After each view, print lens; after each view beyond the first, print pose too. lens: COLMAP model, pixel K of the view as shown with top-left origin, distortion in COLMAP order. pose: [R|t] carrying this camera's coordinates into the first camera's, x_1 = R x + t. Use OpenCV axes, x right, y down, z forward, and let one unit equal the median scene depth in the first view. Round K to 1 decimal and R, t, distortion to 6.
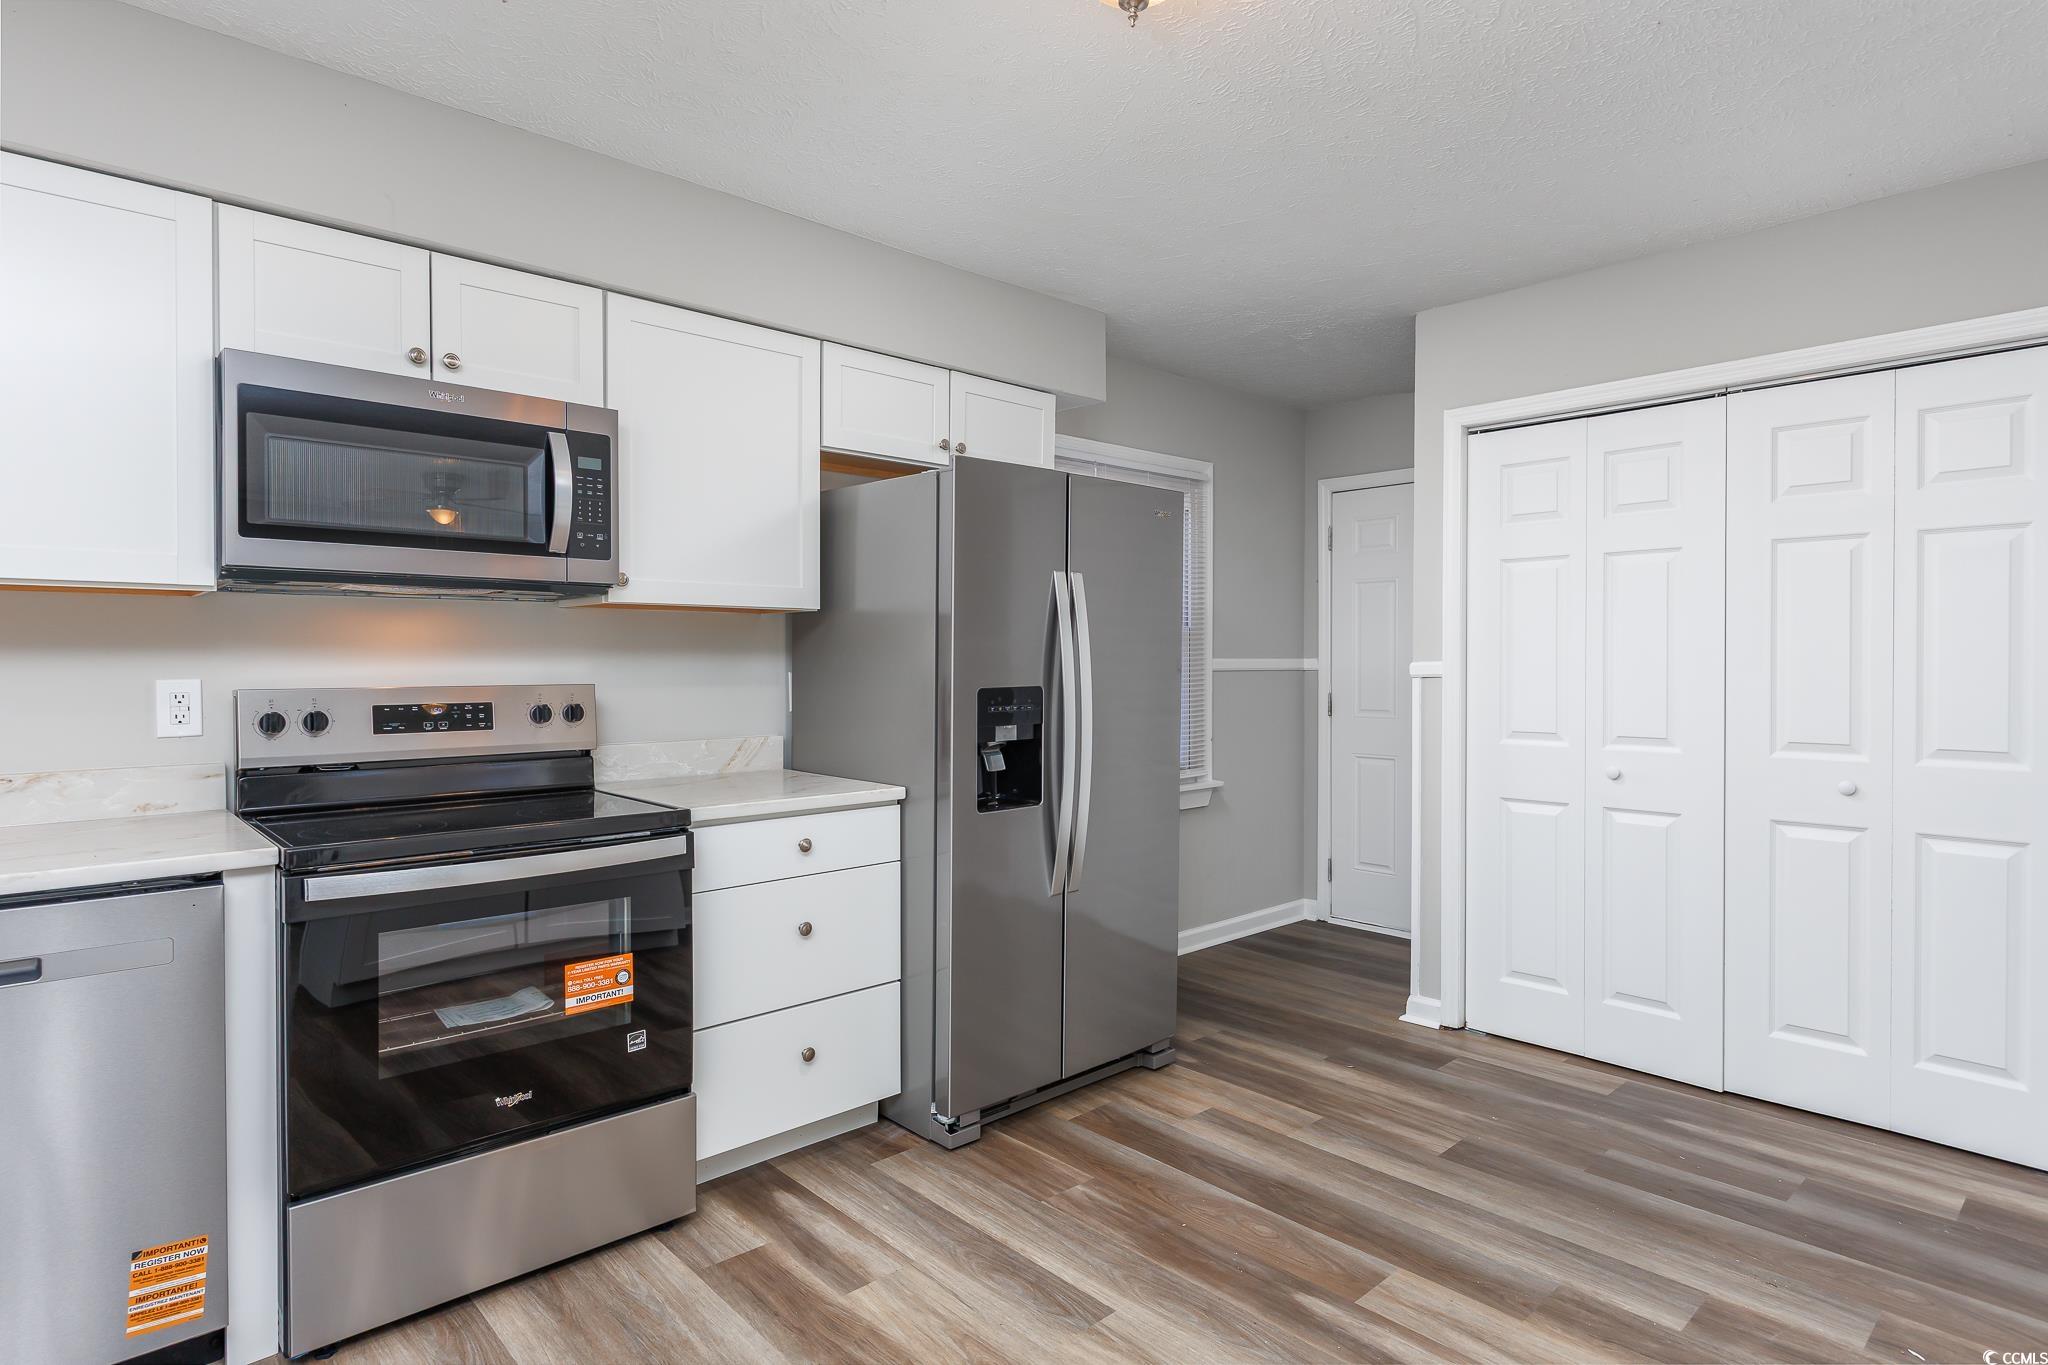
lens RADIAL K [[1089.2, 0, 1024.6], [0, 1089.2, 670.0], [0, 0, 1]] dist [-0.003410, -0.001346]
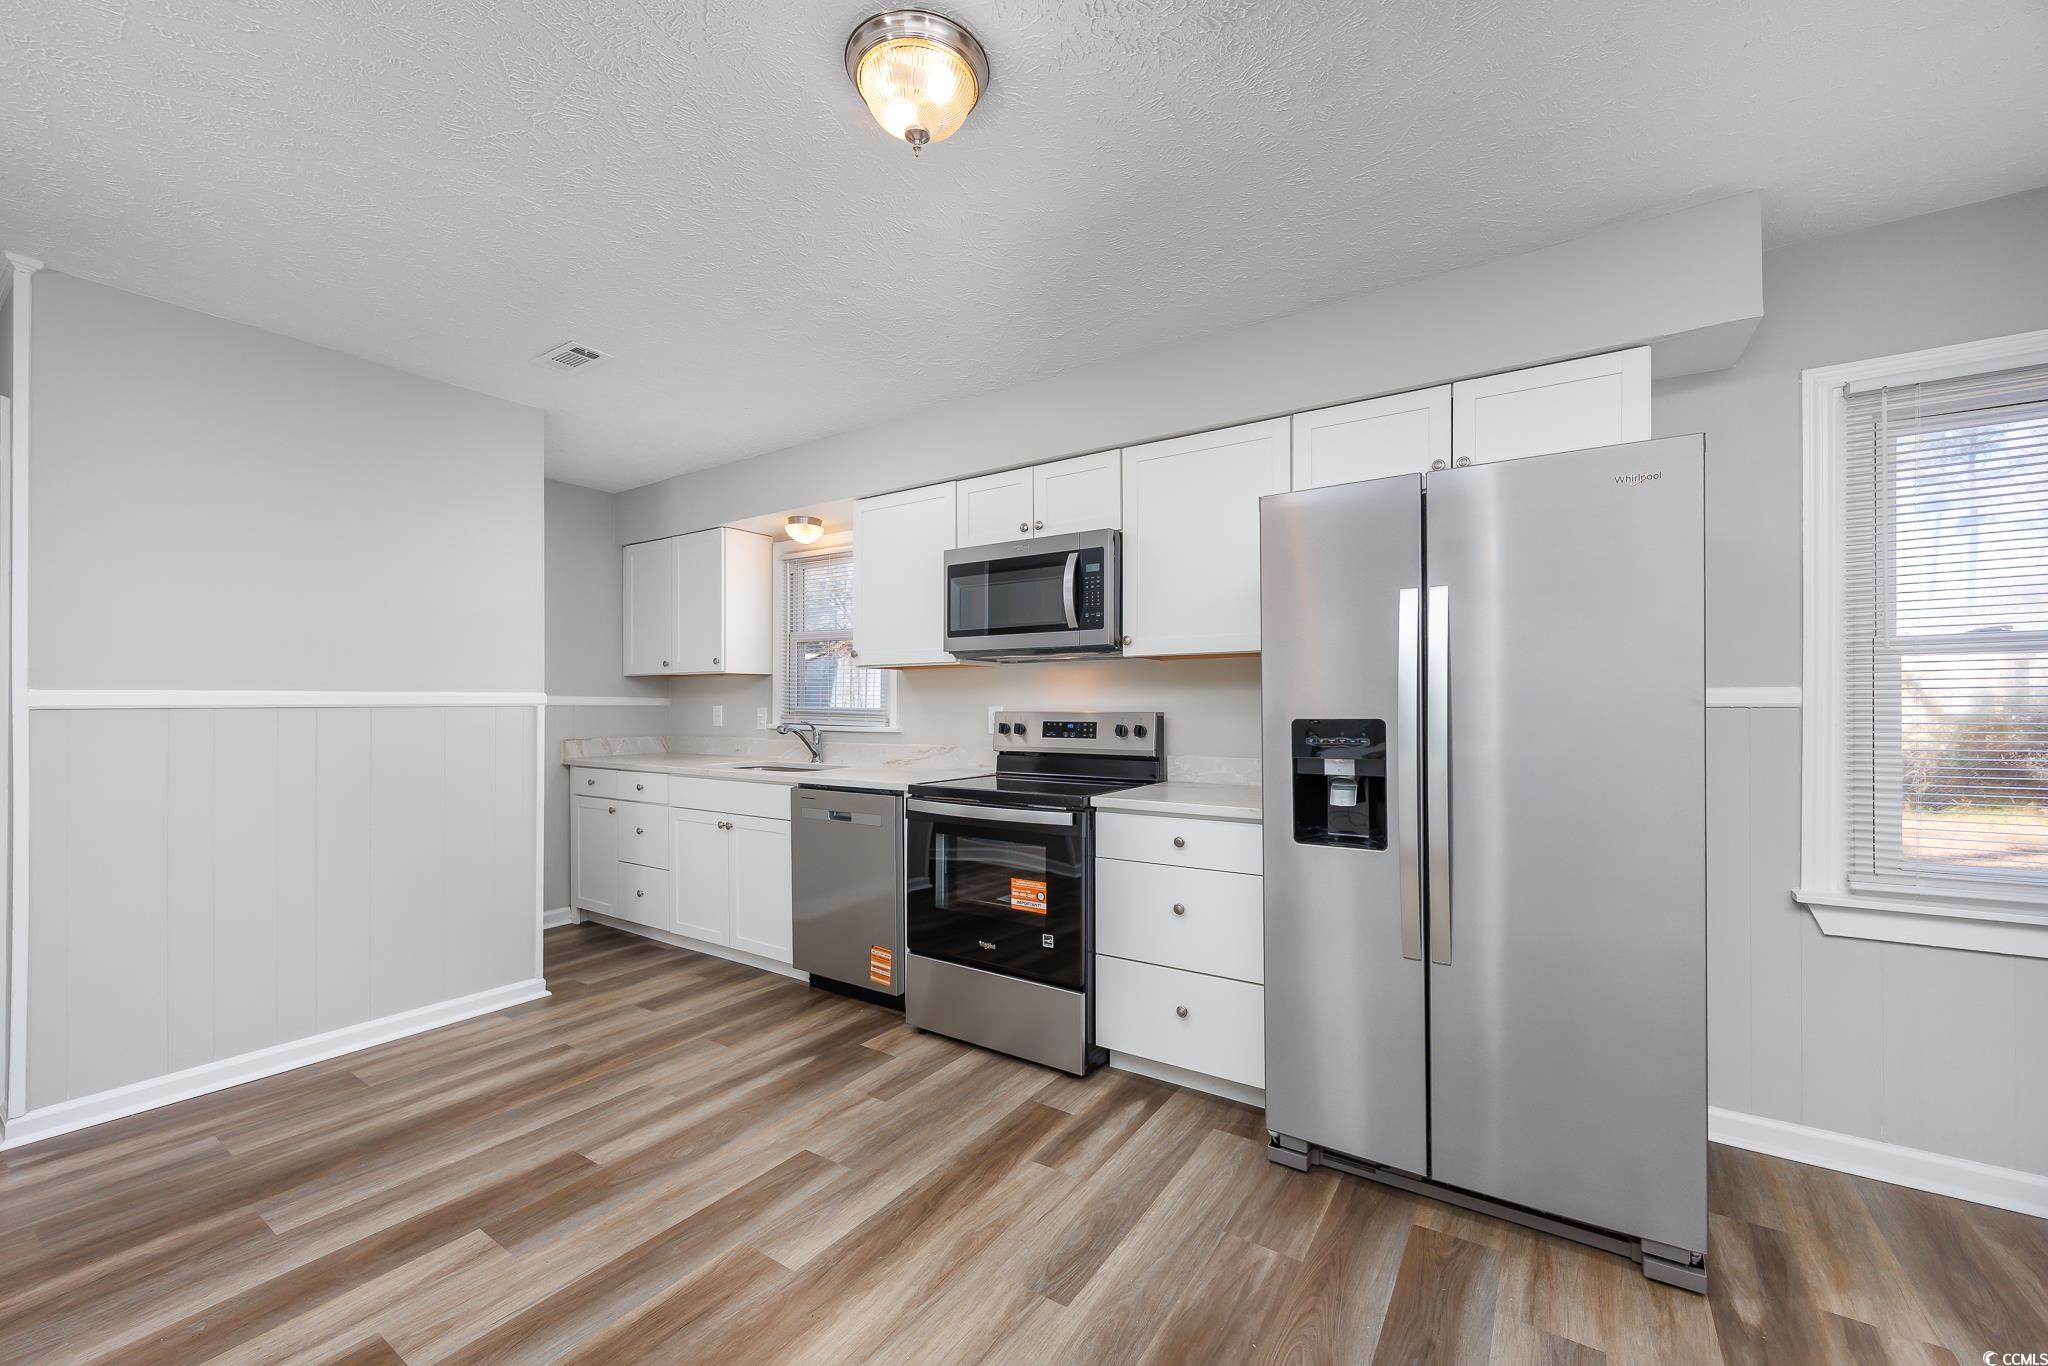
lens RADIAL K [[806.2, 0, 1023.3], [0, 806.2, 703.9], [0, 0, 1]] dist [-0.000958, -0.000068]
pose [[0.231302, -0.001766, -0.972880, 0.665029], [-0.009112, 0.999951, -0.003981, 0.008476], [0.972839, 0.009786, 0.231275, 0.618692]]
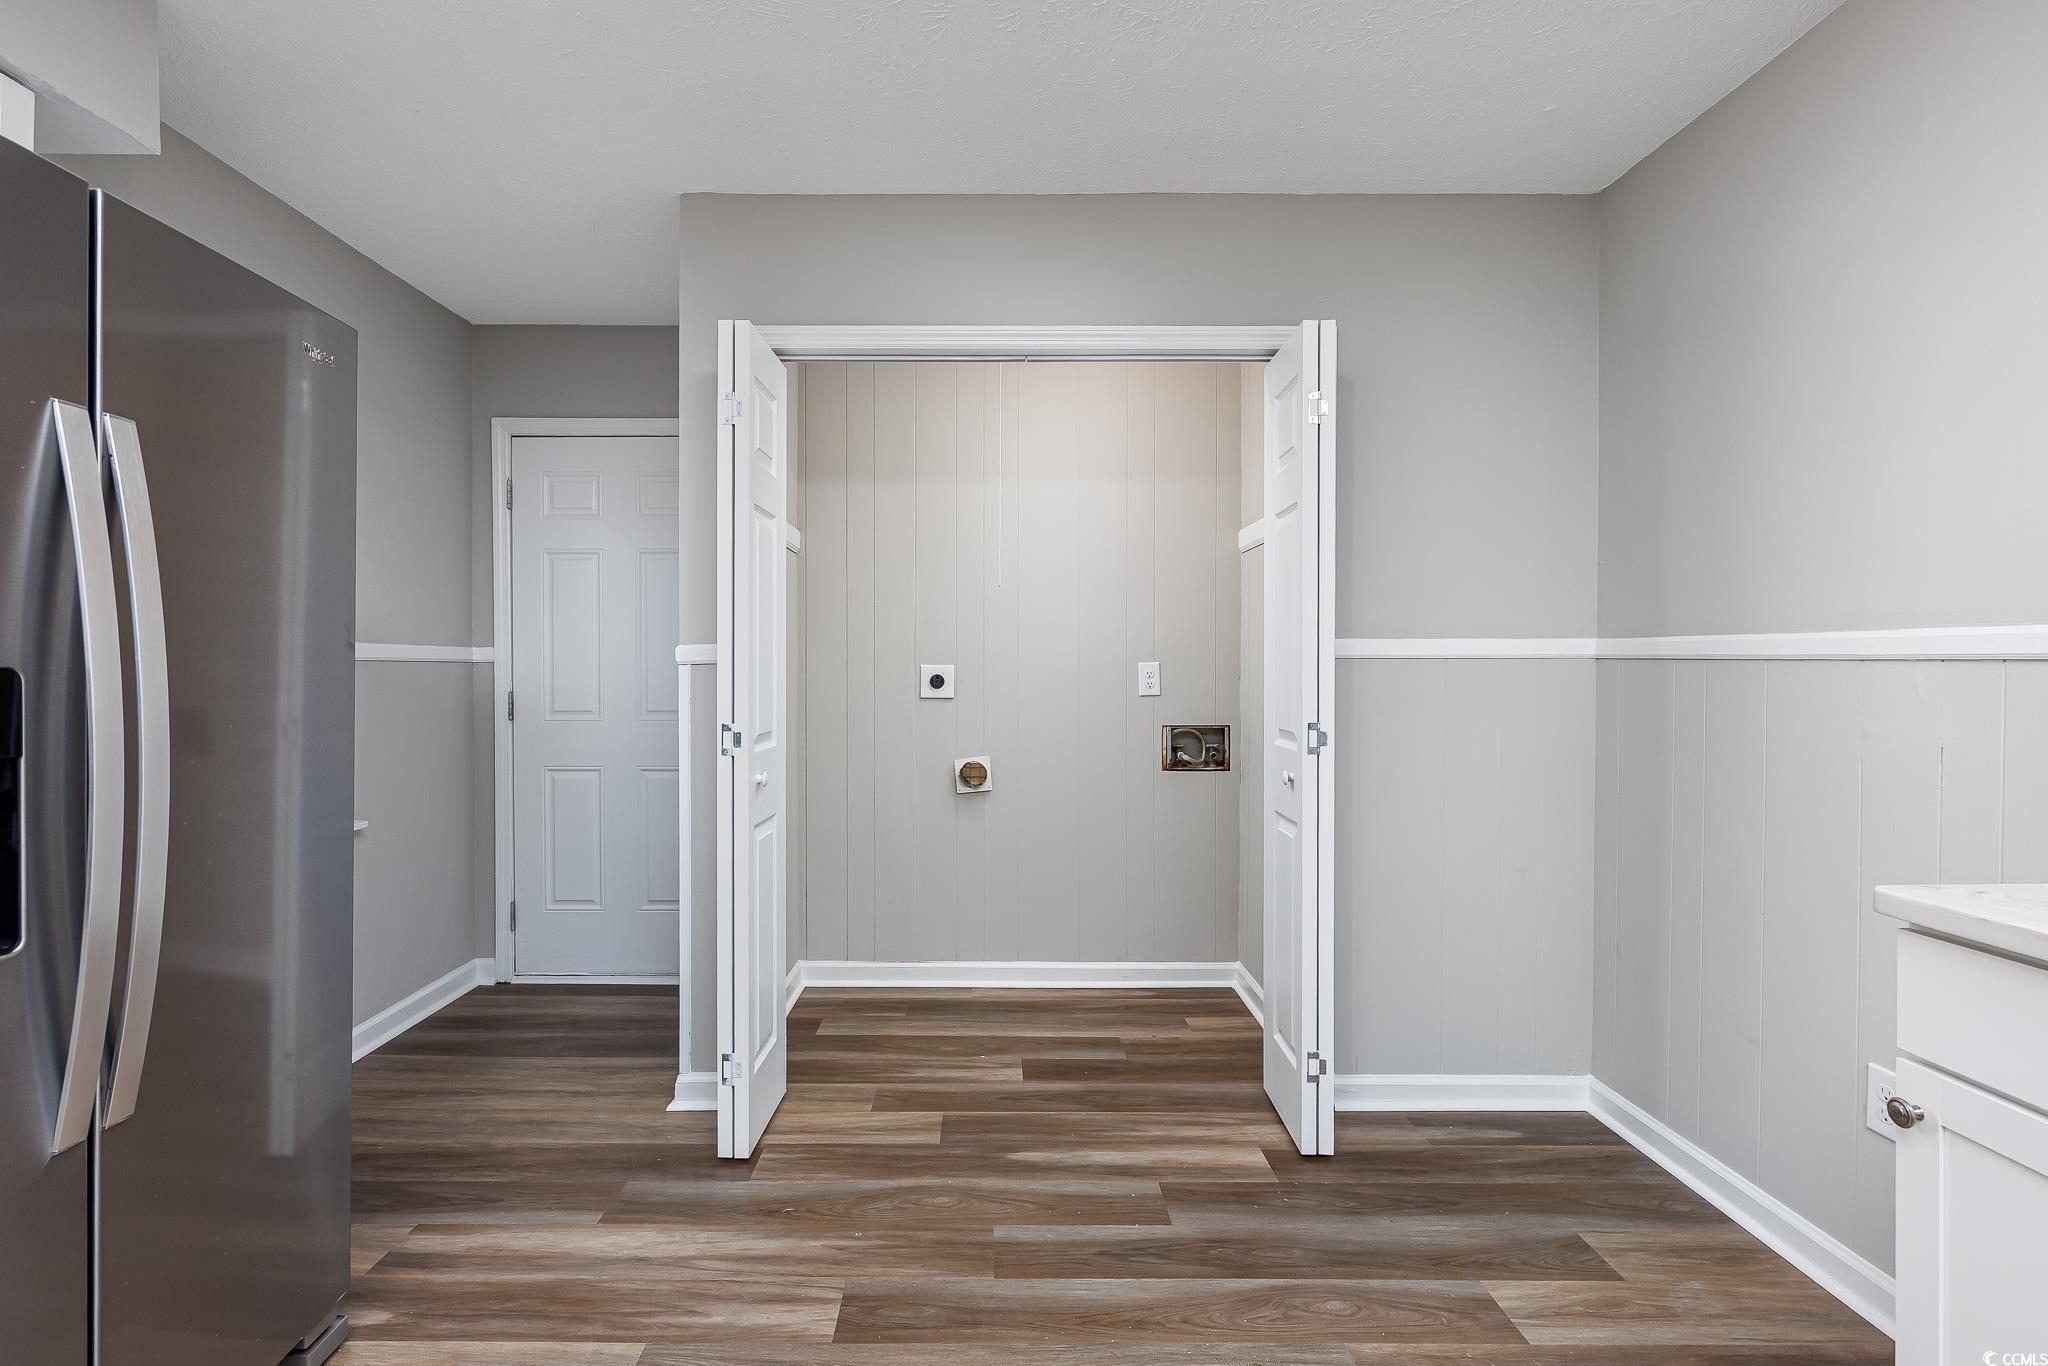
lens RADIAL K [[979.9, 0, 985.0], [0, 979.9, 681.6], [0, 0, 1]] dist [-0.000555, -0.000074]
pose [[0.681328, -0.007813, 0.731936, -0.007384], [0.005301, 0.999969, 0.005740, 0.023871], [-0.731959, -0.000030, 0.681349, 0.526303]]
